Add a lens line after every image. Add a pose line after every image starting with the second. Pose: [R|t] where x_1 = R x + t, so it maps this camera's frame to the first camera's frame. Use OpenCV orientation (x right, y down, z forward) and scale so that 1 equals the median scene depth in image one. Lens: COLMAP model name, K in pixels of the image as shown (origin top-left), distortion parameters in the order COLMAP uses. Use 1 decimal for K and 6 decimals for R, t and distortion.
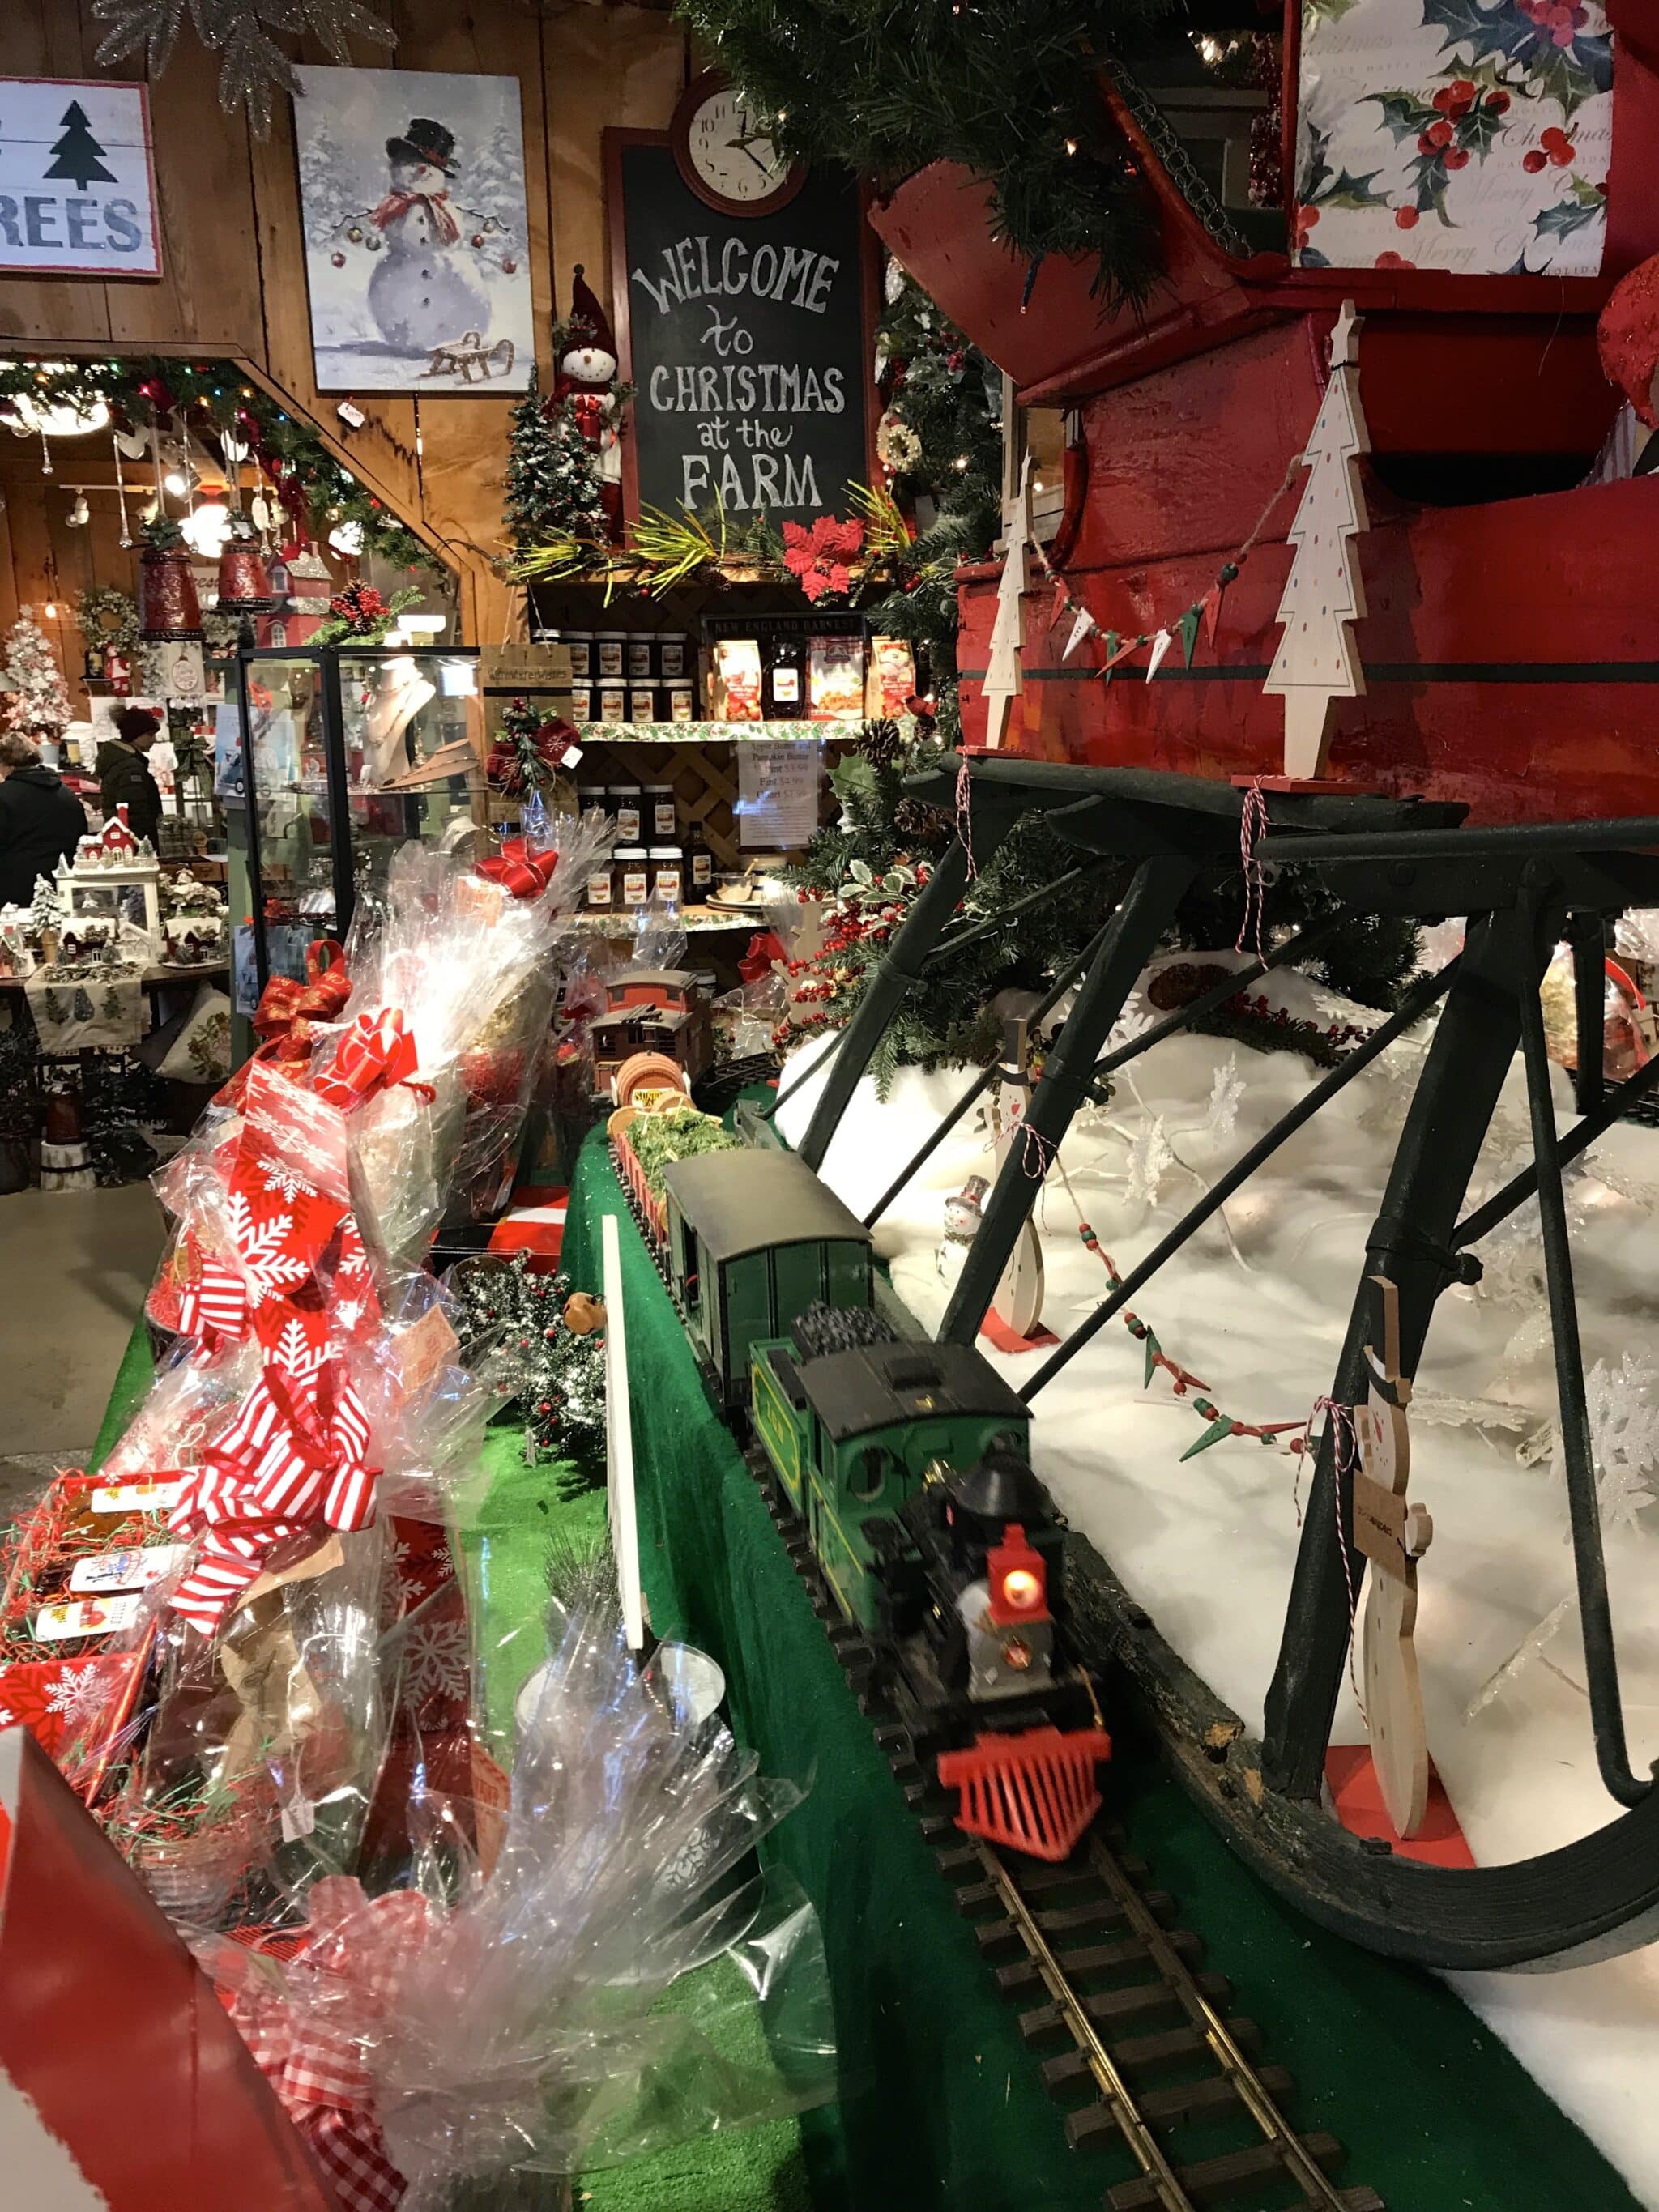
lens RADIAL K [[1823.4, 0, 829.5], [0, 1823.4, 1106.0], [0, 0, 1]] dist [-0.095532, 0.163923]
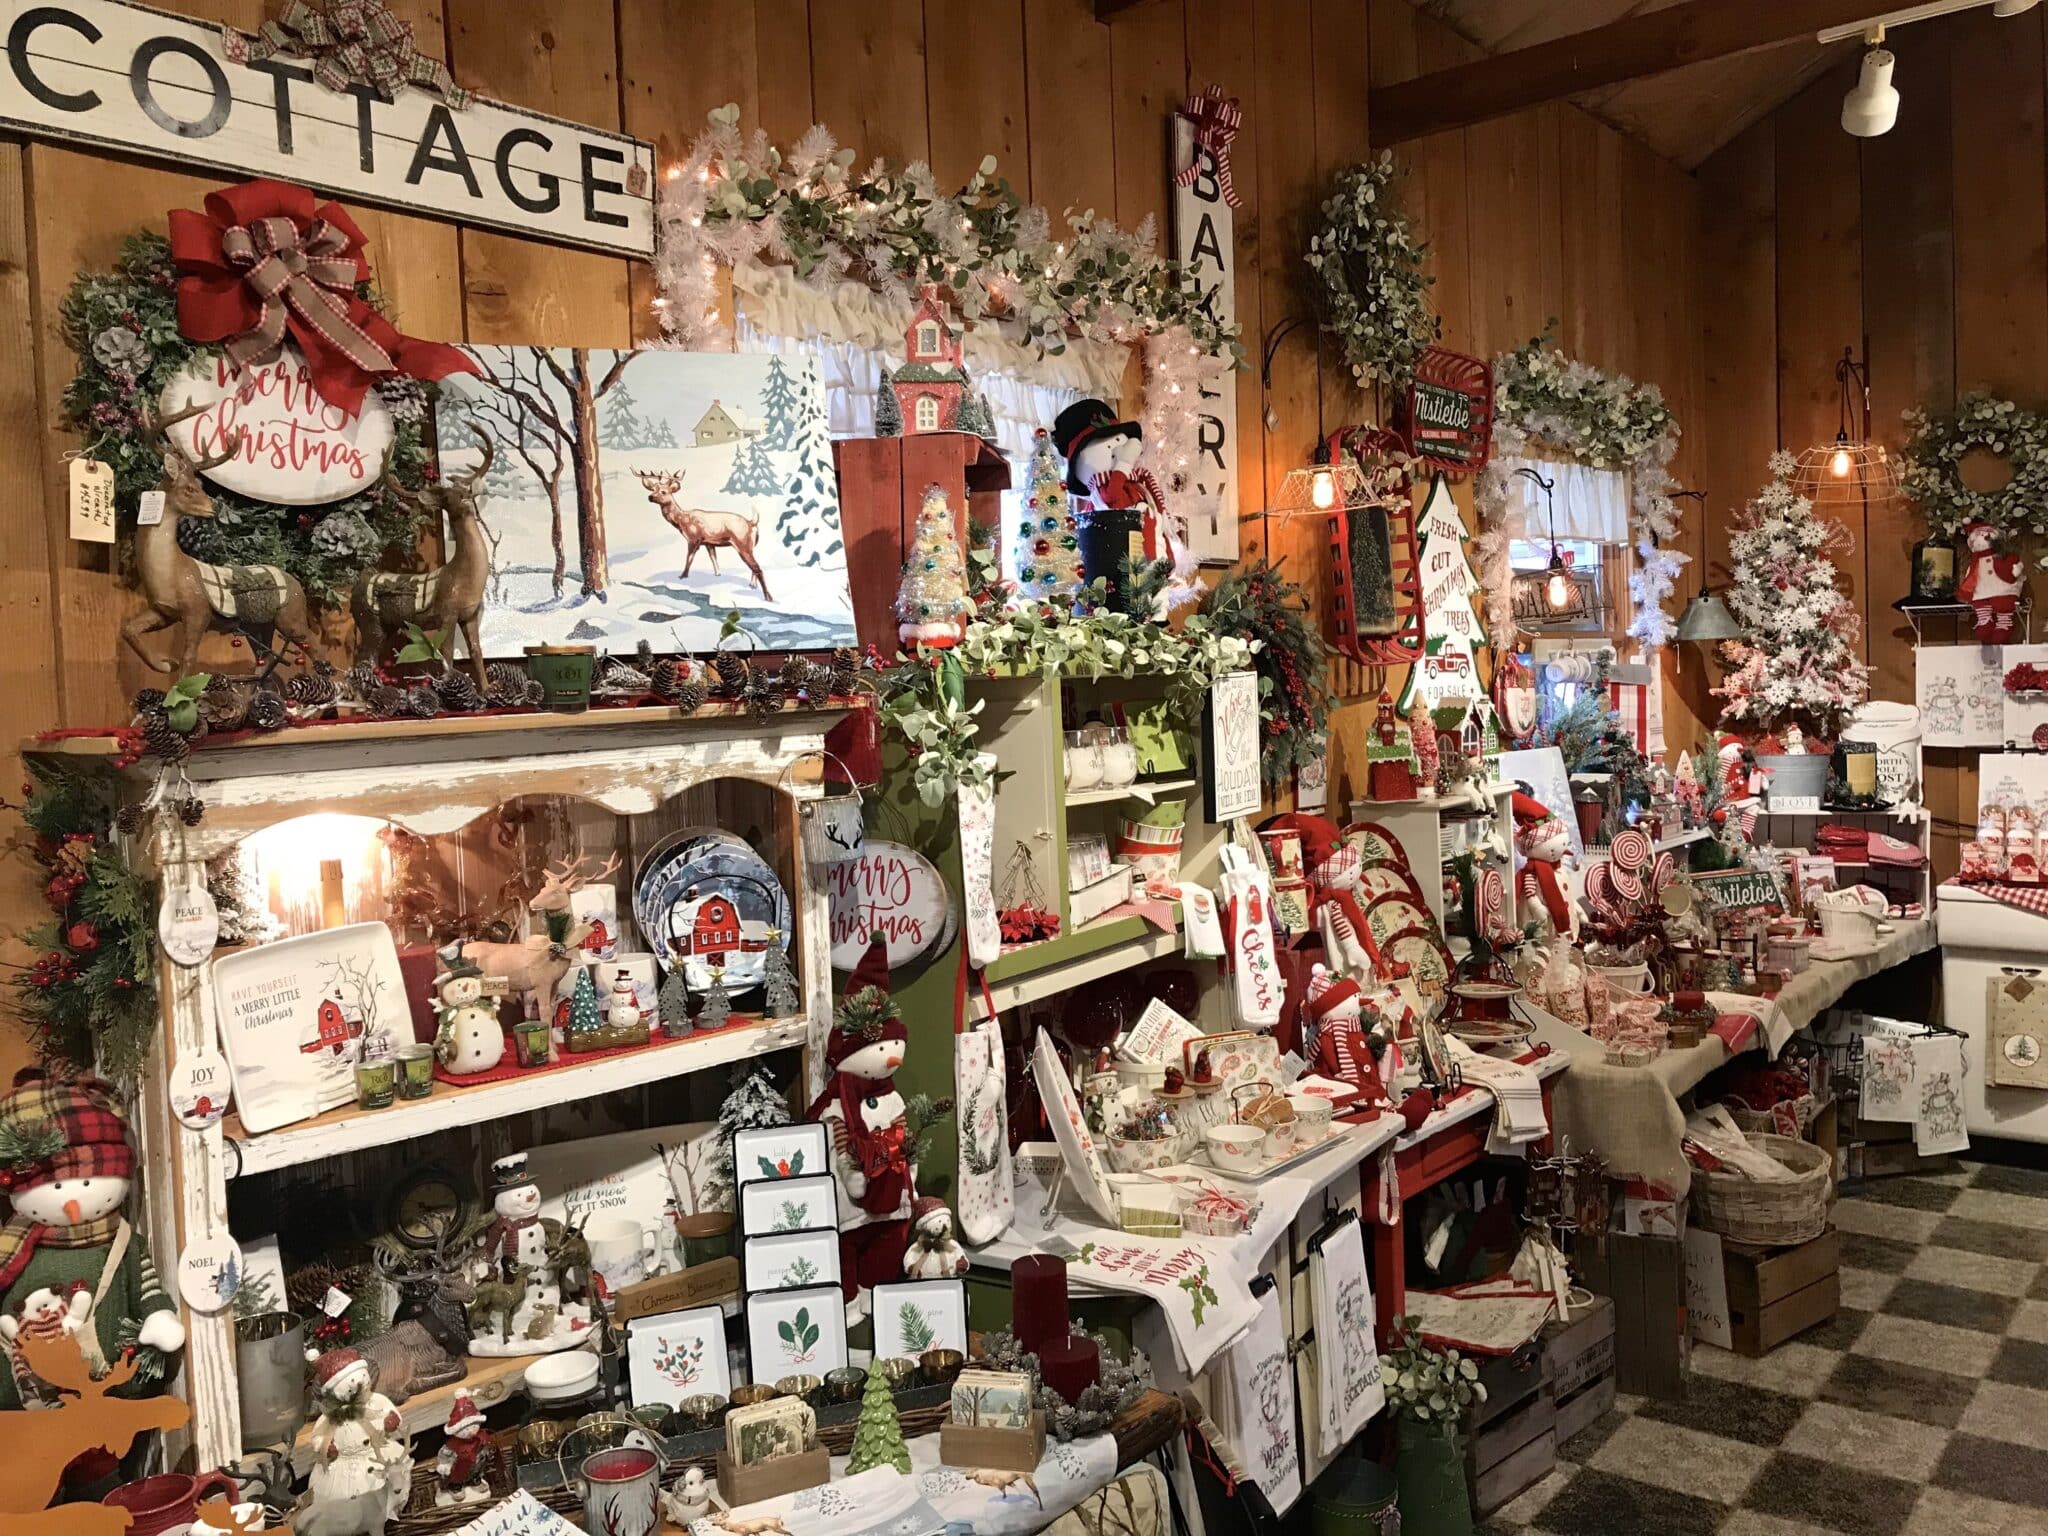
lens RADIAL K [[1705.1, 0, 1024.0], [0, 1705.1, 768.0], [0, 0, 1]] dist [0.007676, 0.012303]
pose [[0.613716, 0.026861, -0.789070, -0.252568], [-0.146837, 0.985868, -0.080644, -0.155926], [0.775753, 0.165357, 0.608987, 0.685501]]
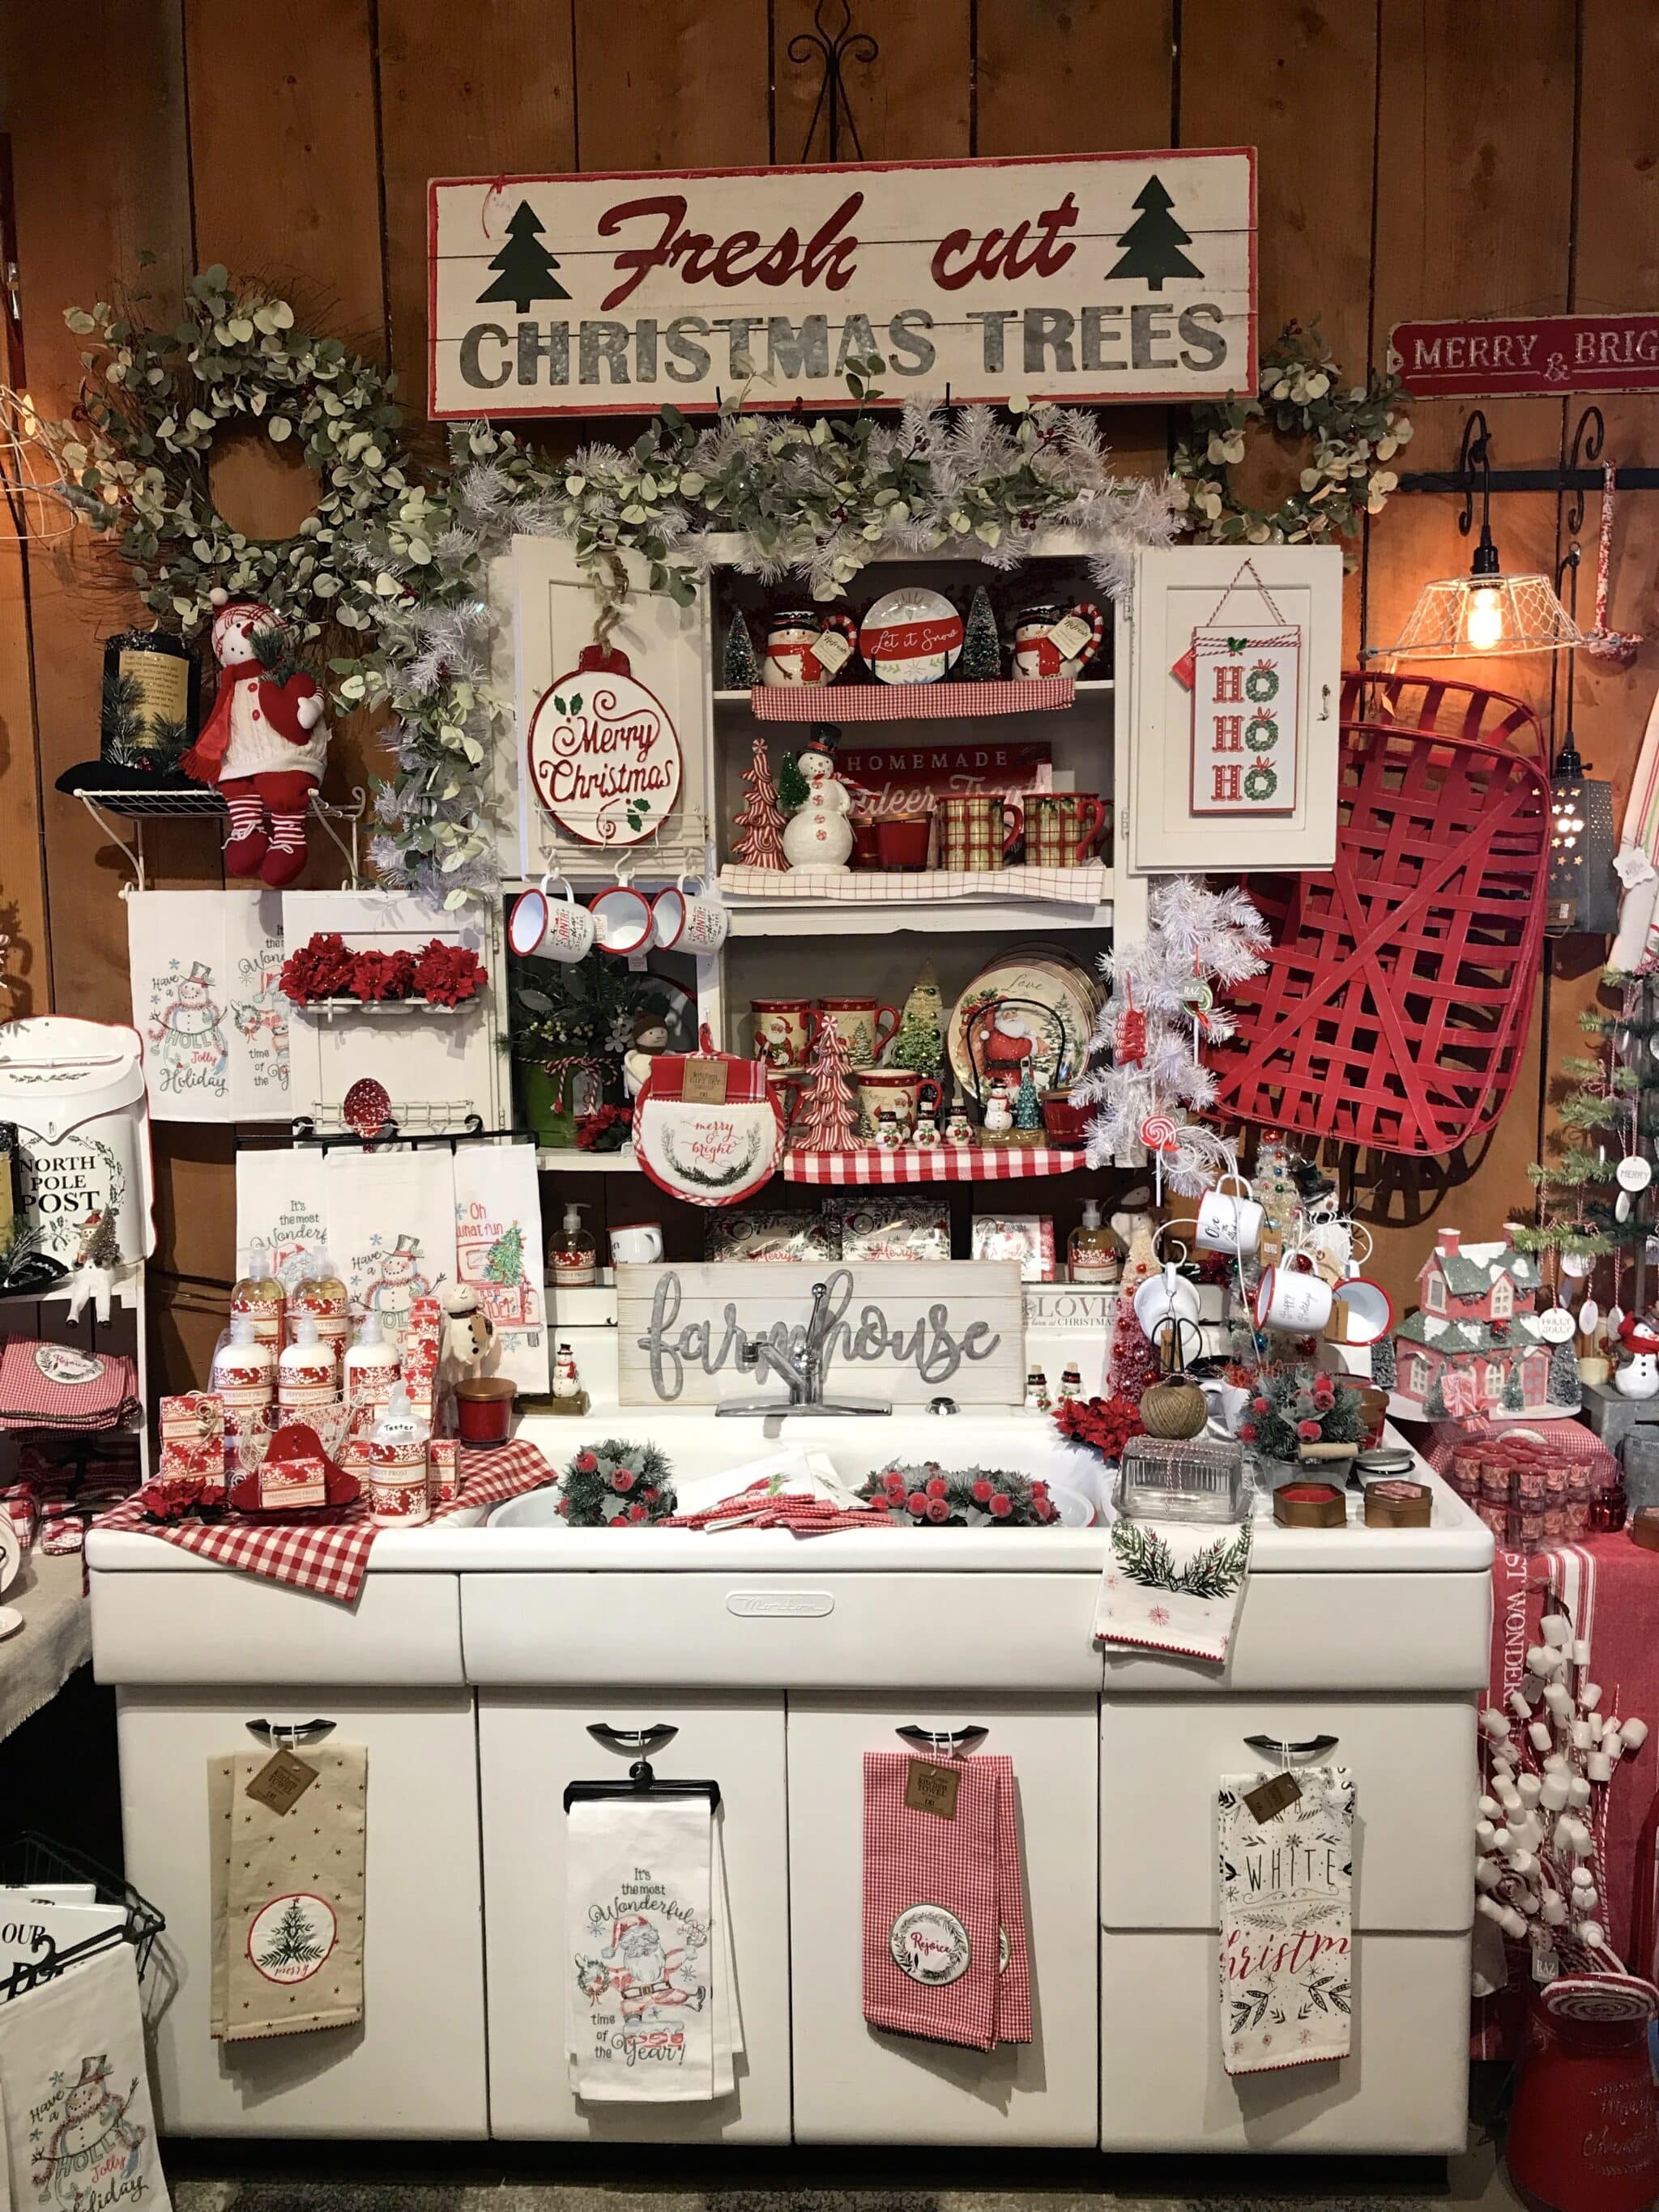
lens RADIAL K [[1841.7, 0, 829.5], [0, 1841.7, 1106.0], [0, 0, 1]] dist [0.007676, 0.012303]
pose [[0.966439, 0.027736, -0.255395, -0.343027], [-0.056961, 0.992544, -0.107756, -0.222233], [0.250502, 0.118688, 0.960813, 0.987800]]
